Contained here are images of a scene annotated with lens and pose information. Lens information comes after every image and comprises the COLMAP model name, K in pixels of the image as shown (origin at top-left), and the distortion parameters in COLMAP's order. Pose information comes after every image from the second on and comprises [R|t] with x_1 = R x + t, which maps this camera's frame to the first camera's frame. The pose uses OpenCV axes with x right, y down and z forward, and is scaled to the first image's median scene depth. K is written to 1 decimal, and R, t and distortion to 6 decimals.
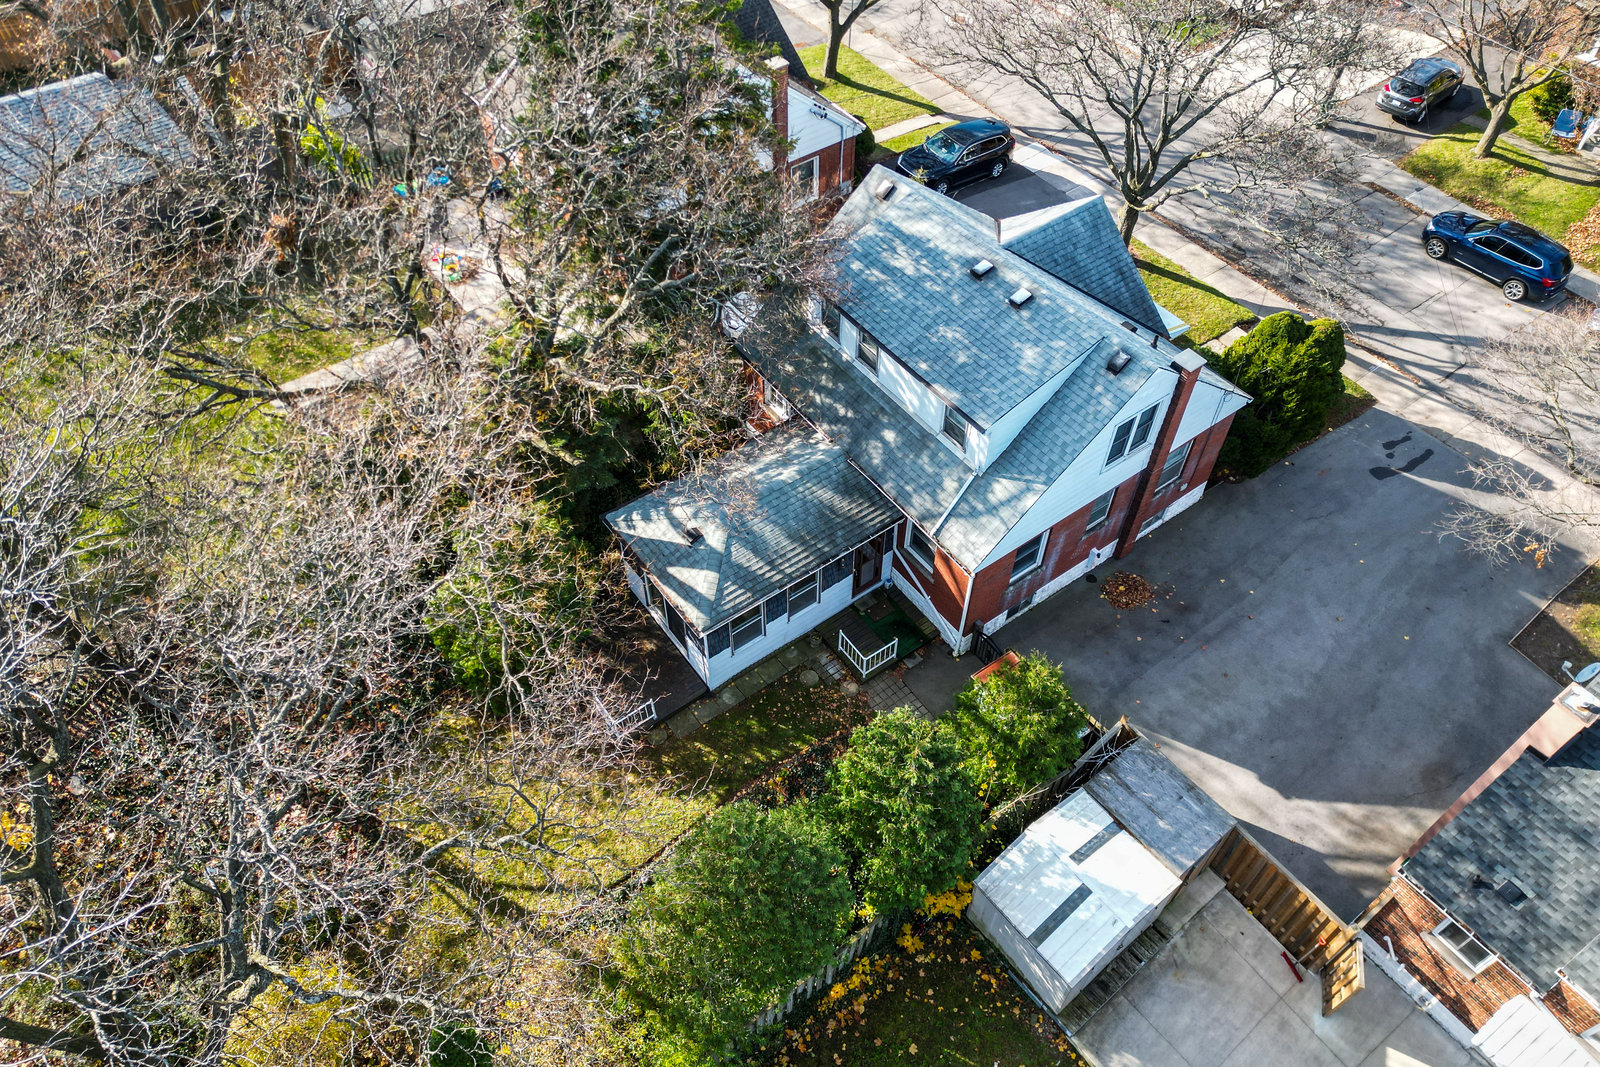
lens RADIAL K [[1114.3, 0, 800.0], [0, 1114.3, 533.5], [0, 0, 1]] dist [0.007673, 0.001671]
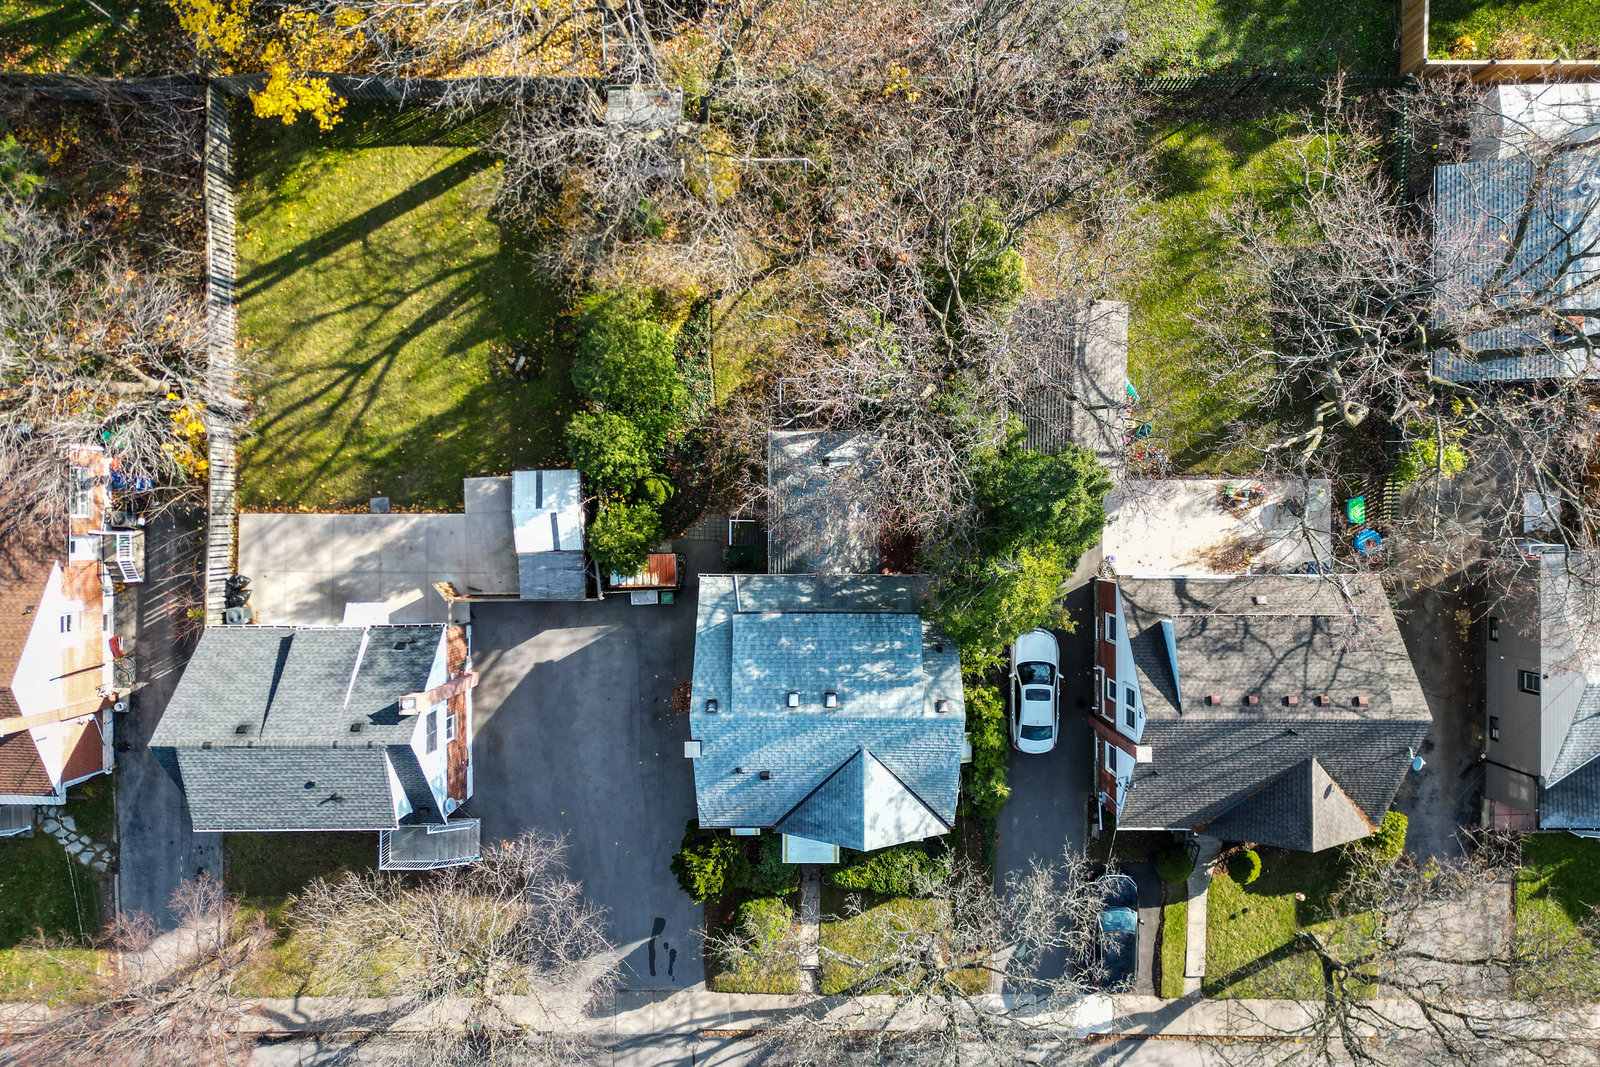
lens RADIAL K [[1114.3, 0, 800.0], [0, 1114.3, 533.5], [0, 0, 1]] dist [0.007673, 0.001671]
pose [[-0.594070, 0.804380, 0.007341, -0.000648], [-0.618467, -0.462562, 0.635244, -1.039800], [0.514373, 0.372840, 0.772276, -0.242816]]
